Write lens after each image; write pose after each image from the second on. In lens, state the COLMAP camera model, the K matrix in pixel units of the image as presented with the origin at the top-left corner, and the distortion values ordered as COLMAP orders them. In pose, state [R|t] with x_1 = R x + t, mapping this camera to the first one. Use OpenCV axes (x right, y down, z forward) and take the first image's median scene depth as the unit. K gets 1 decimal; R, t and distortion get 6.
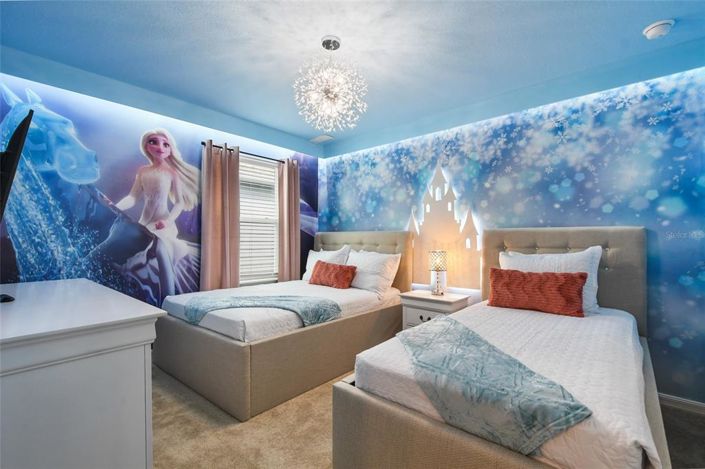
lens RADIAL K [[314.5, 0, 355.1], [0, 314.5, 240.1], [0, 0, 1]] dist [0.001103, -0.005580]
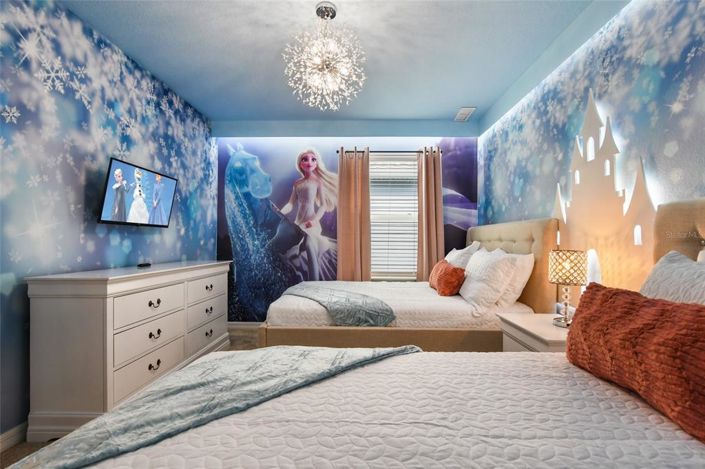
lens RADIAL K [[314.5, 0, 352.9], [0, 314.5, 236.0], [0, 0, 1]] dist [0.001103, -0.005580]
pose [[0.638322, -0.013883, -0.769644, 0.436879], [-0.002546, 0.999794, -0.020146, 0.021995], [0.769765, 0.014819, 0.638155, 0.323990]]
